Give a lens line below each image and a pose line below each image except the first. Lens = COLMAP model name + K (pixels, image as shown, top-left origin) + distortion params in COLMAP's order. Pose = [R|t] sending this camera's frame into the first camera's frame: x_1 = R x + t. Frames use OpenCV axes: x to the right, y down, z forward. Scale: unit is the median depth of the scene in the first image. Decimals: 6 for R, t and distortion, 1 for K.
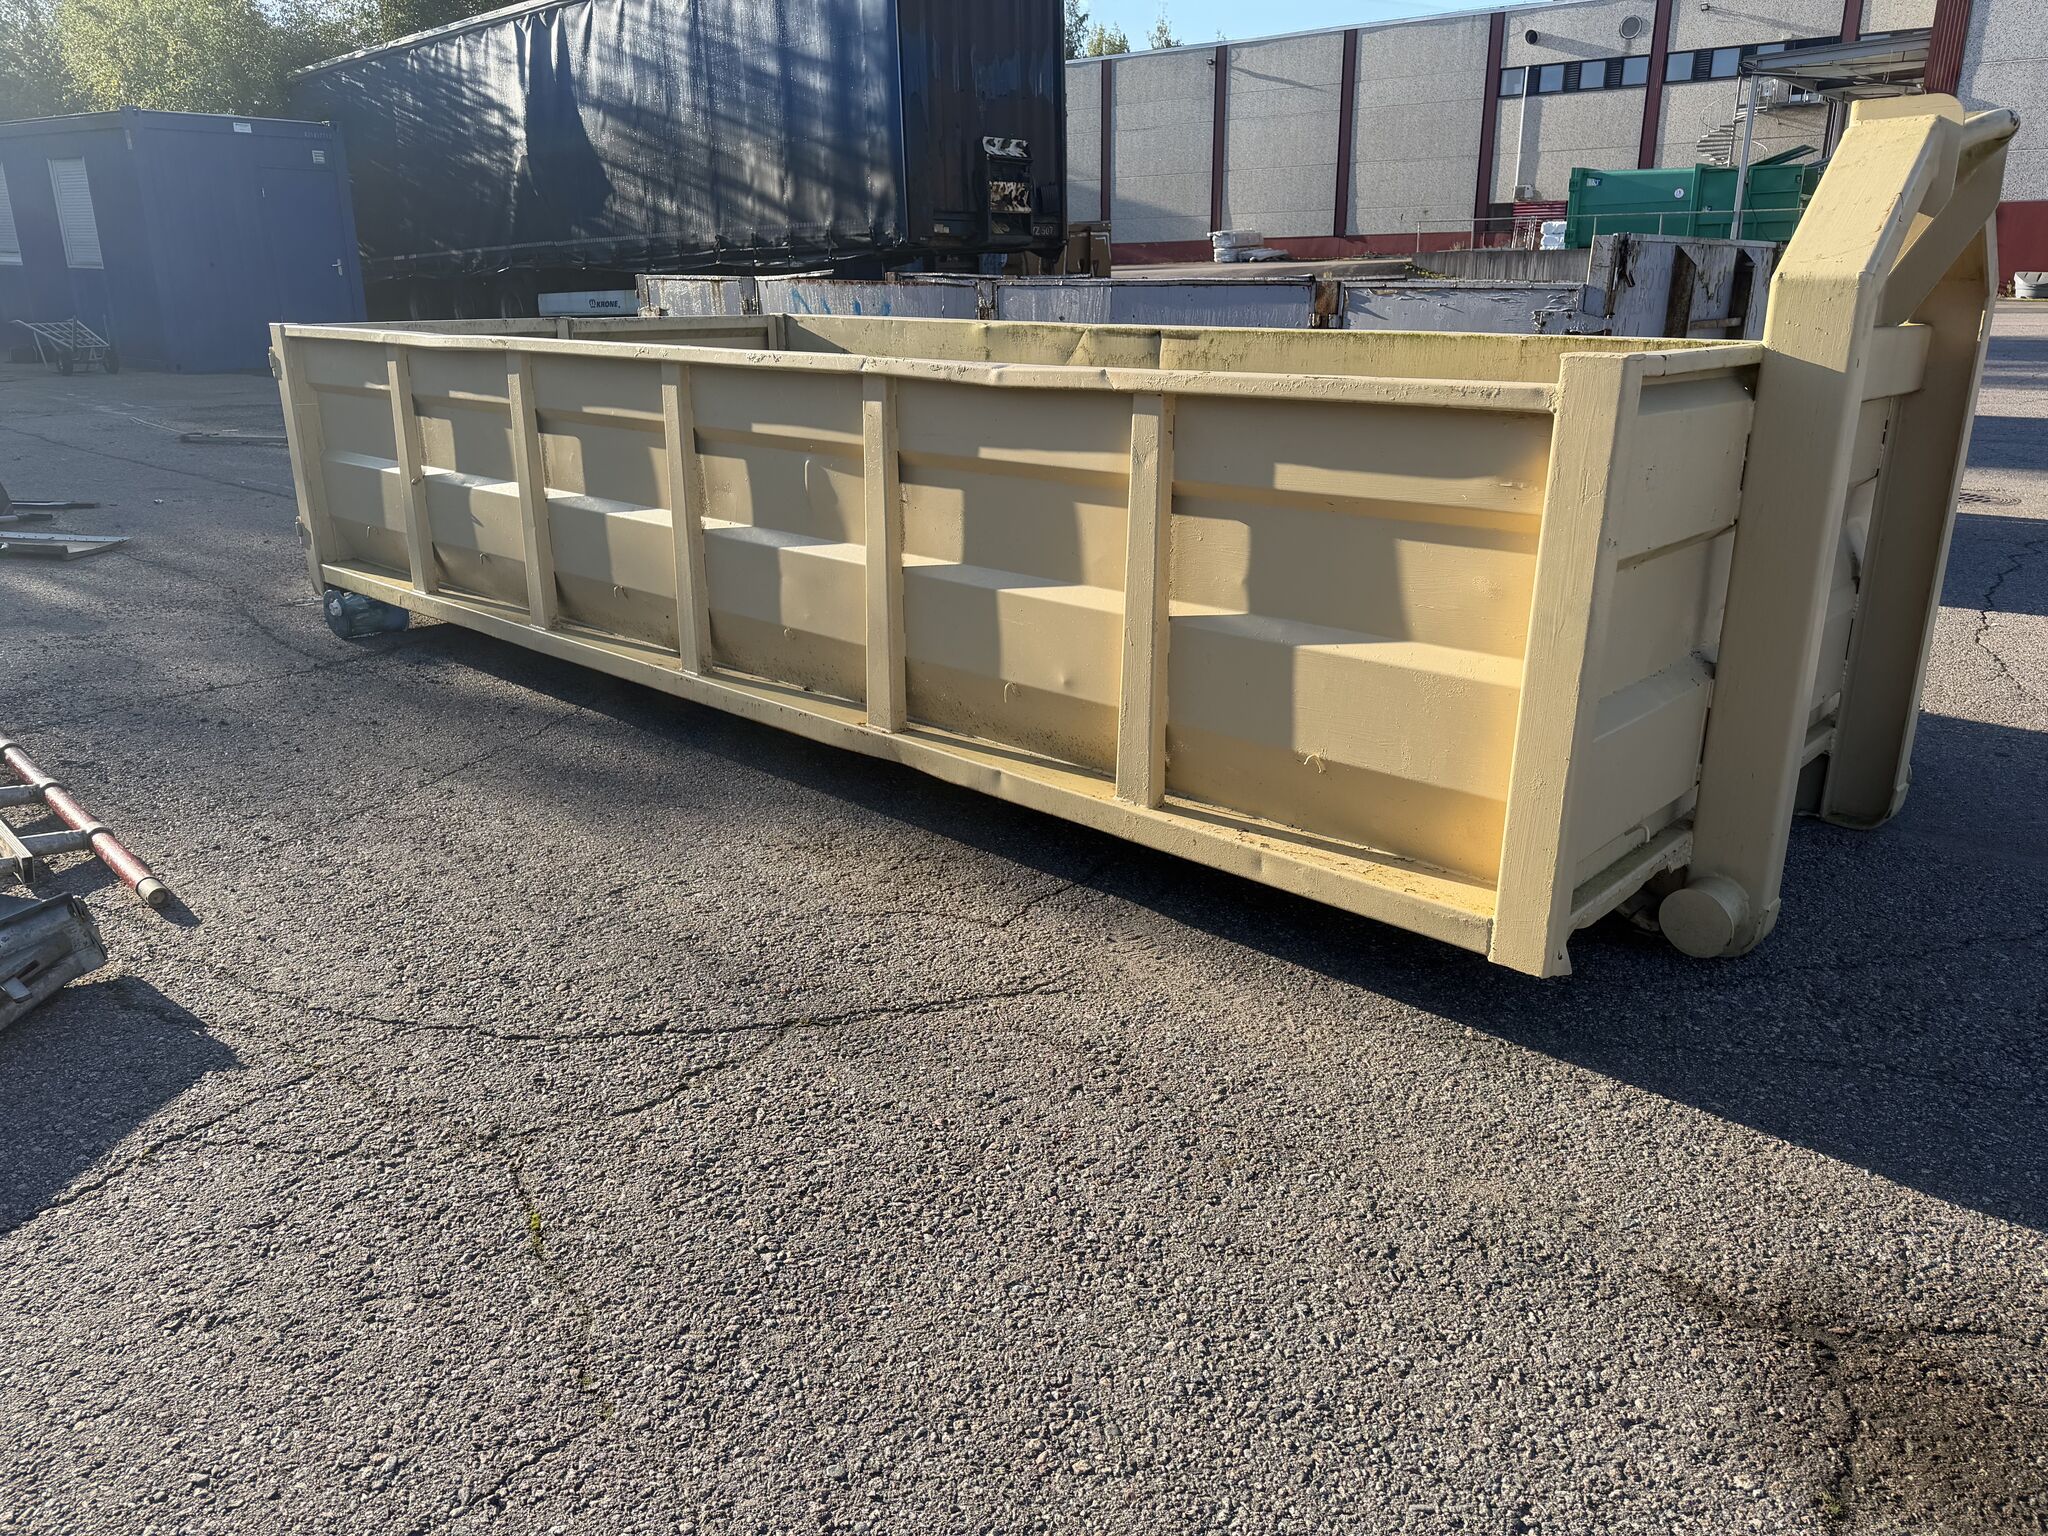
lens RADIAL K [[1435.1, 0, 1024.0], [0, 1435.1, 768.0], [0, 0, 1]] dist [0.072248, -0.090728]
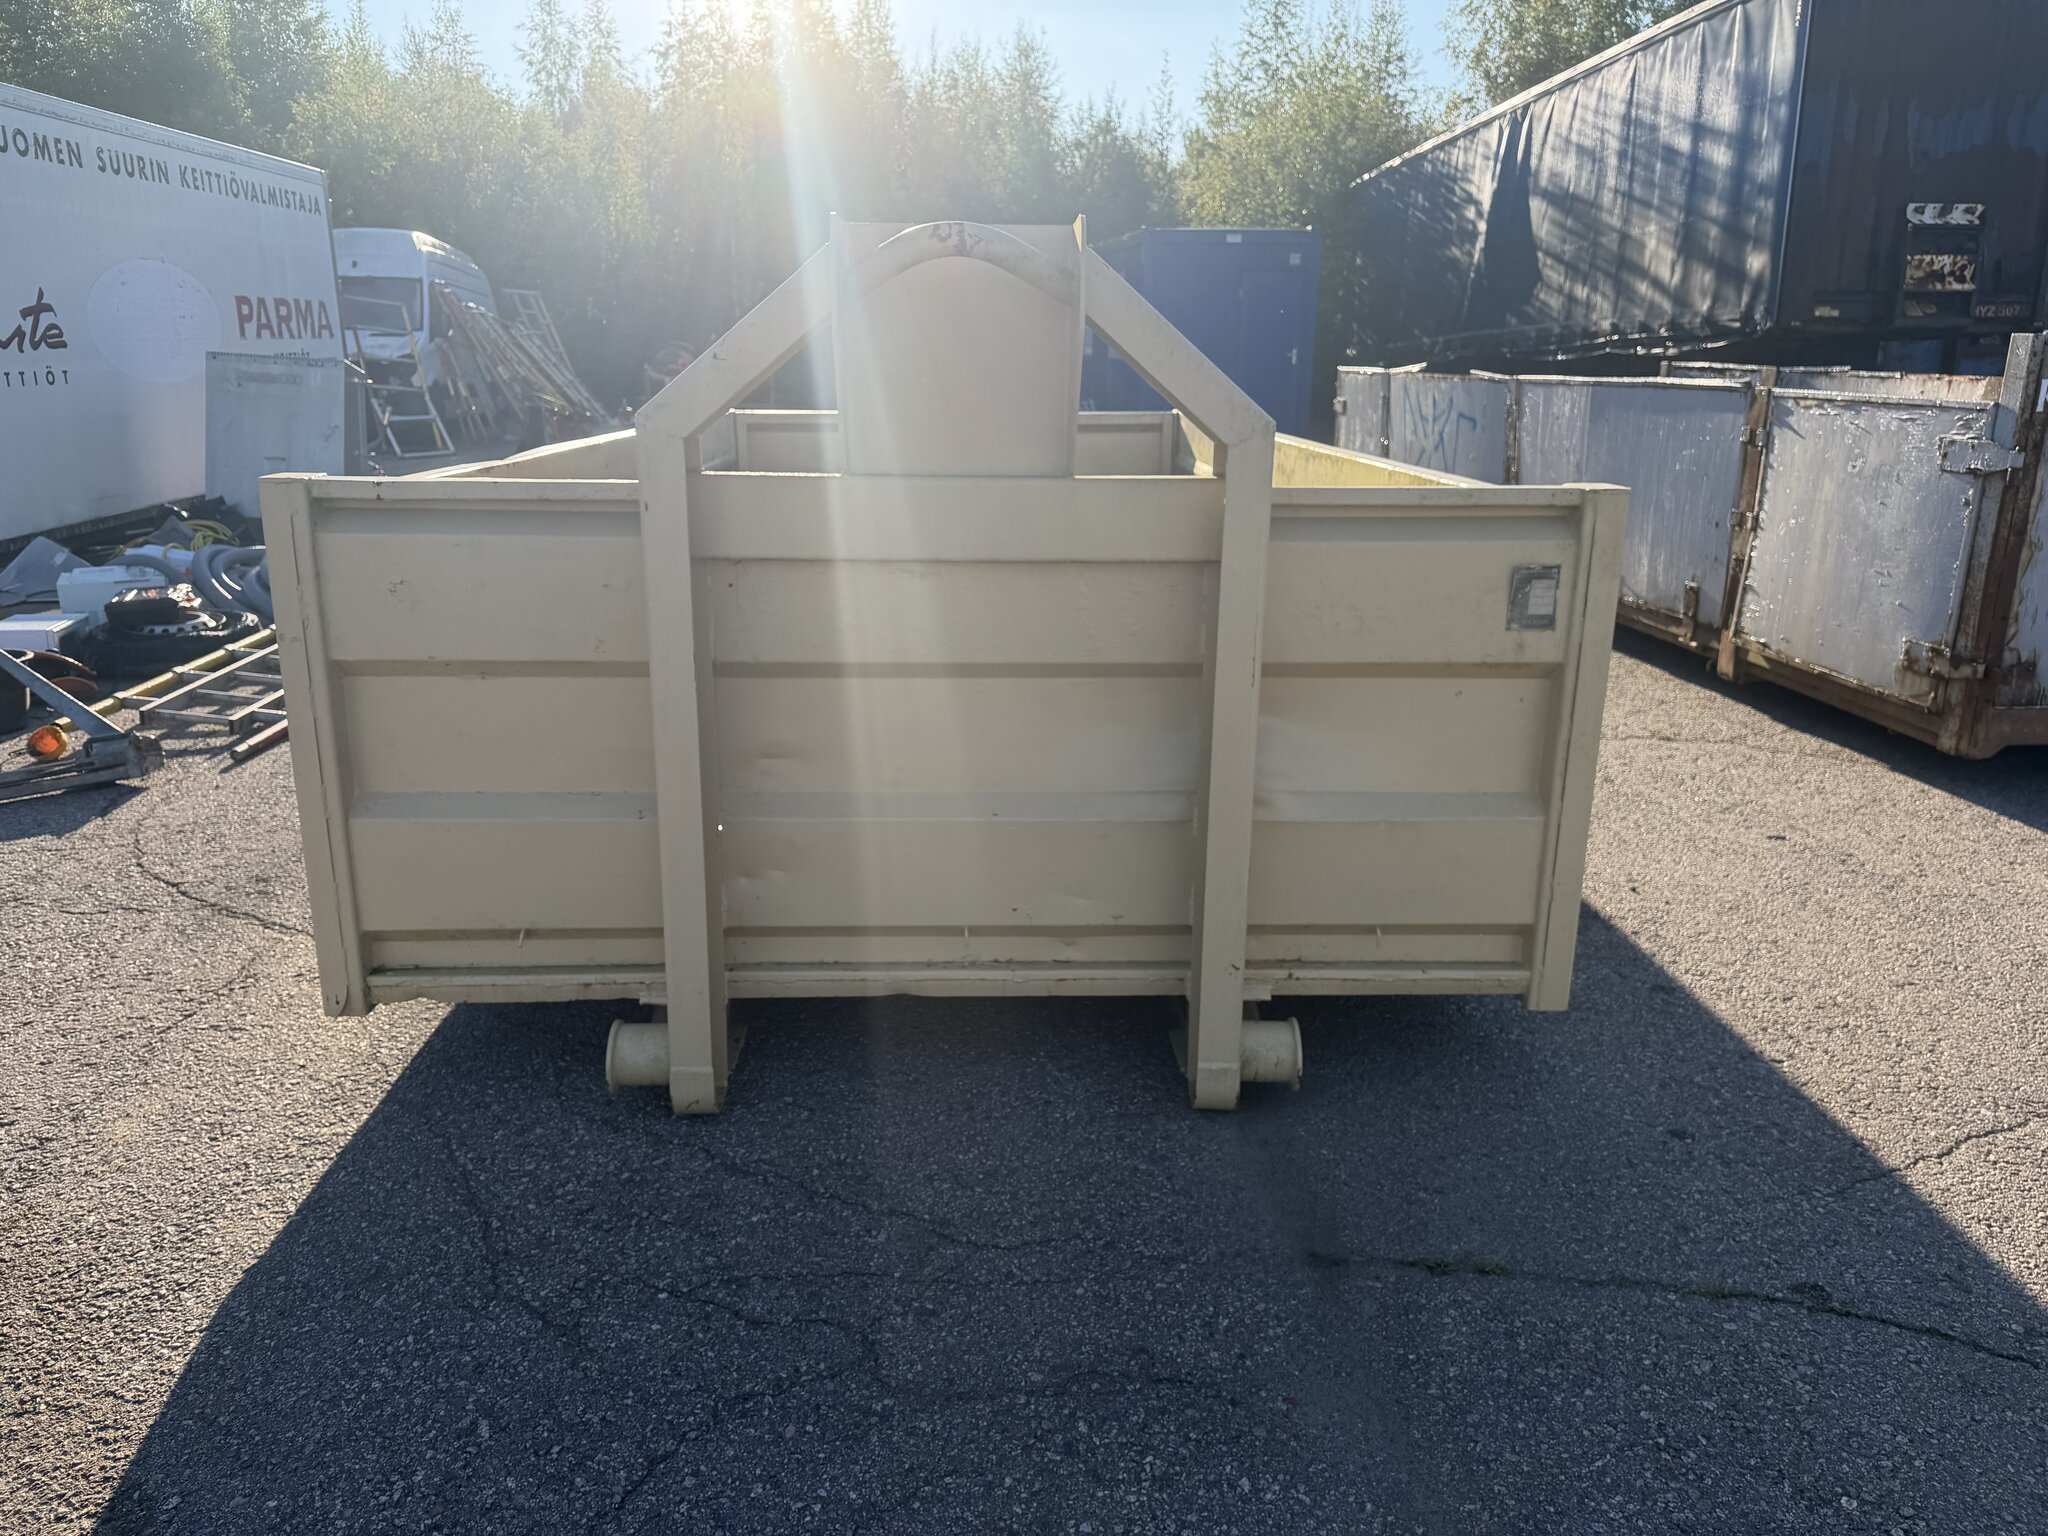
lens RADIAL K [[1468.2, 0, 1024.0], [0, 1468.2, 768.0], [0, 0, 1]] dist [0.018299, -0.008305]
pose [[0.713672, 0.197635, -0.672022, 0.227869], [-0.233816, 0.971561, 0.037420, -0.032276], [0.660305, 0.130424, 0.739585, 0.076331]]
